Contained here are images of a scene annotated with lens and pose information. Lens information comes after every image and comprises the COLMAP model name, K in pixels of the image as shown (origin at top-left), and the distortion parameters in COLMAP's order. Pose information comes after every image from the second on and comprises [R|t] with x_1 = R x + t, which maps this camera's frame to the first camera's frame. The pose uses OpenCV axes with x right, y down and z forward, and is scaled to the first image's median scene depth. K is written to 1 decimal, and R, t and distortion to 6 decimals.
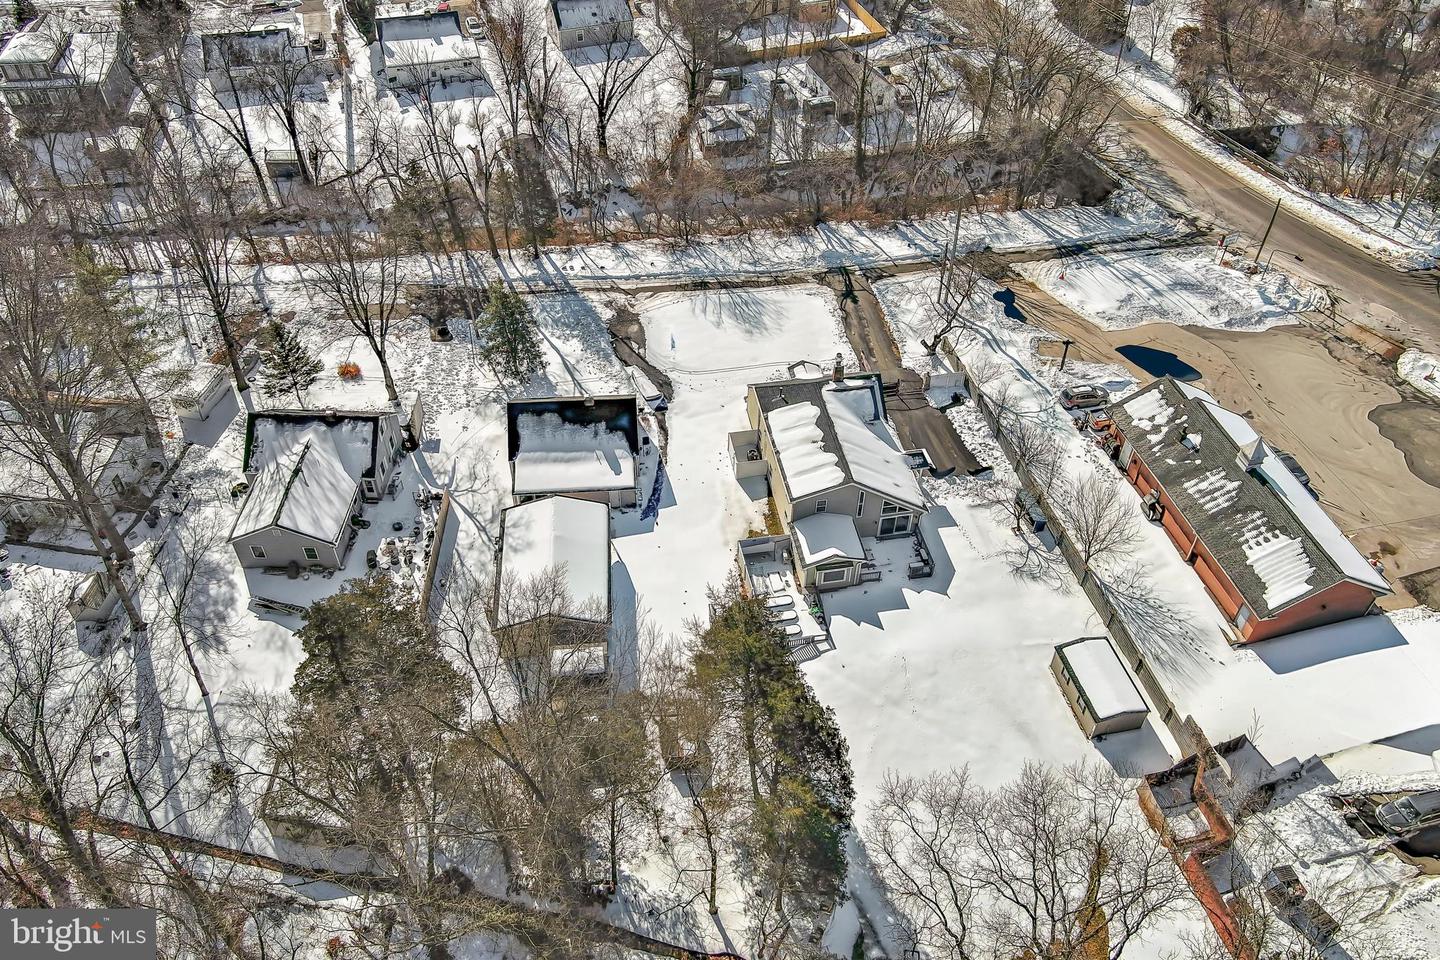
lens RADIAL K [[1146.2, 0, 722.0], [0, 1146.2, 479.6], [0, 0, 1]] dist [0.017633, 0.003618]
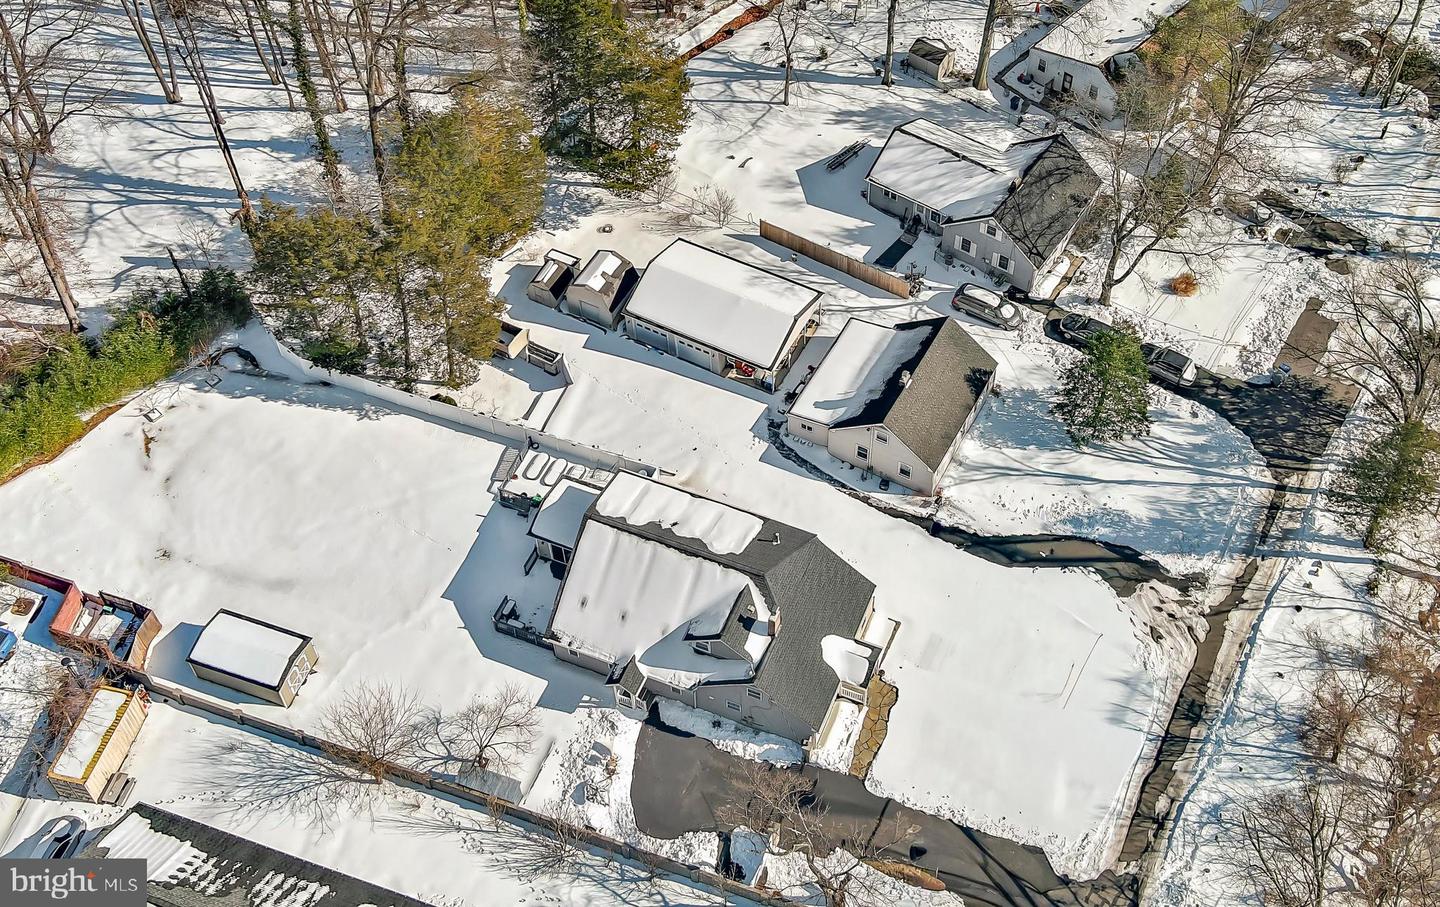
lens RADIAL K [[1584.7, 0, 722.7], [0, 1584.7, 452.8], [0, 0, 1]] dist [-0.001140, 0.000000]
pose [[-0.552729, 0.664975, -0.502294, 0.552213], [-0.569565, 0.138555, 0.810184, -0.899667], [0.608347, 0.733901, 0.302163, 0.639486]]
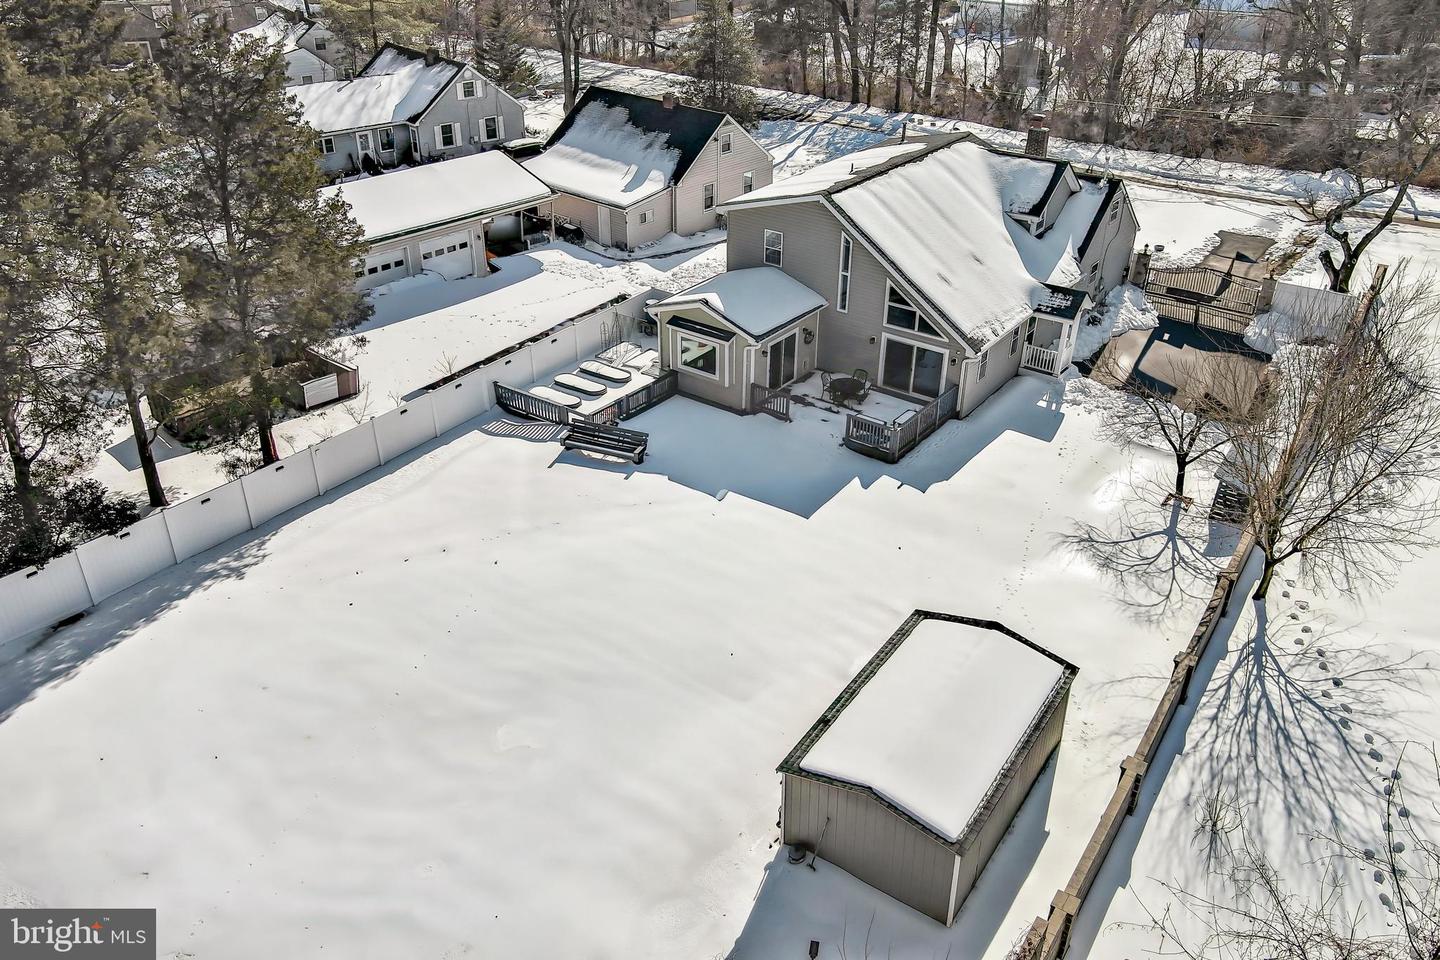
lens RADIAL K [[1146.2, 0, 720.2], [0, 1146.2, 481.4], [0, 0, 1]] dist [0.017633, 0.003618]
pose [[0.682446, 0.359854, -0.636218, 0.400989], [-0.516615, 0.853222, -0.071558, 0.149157], [0.517085, 0.377514, 0.768184, 0.608959]]
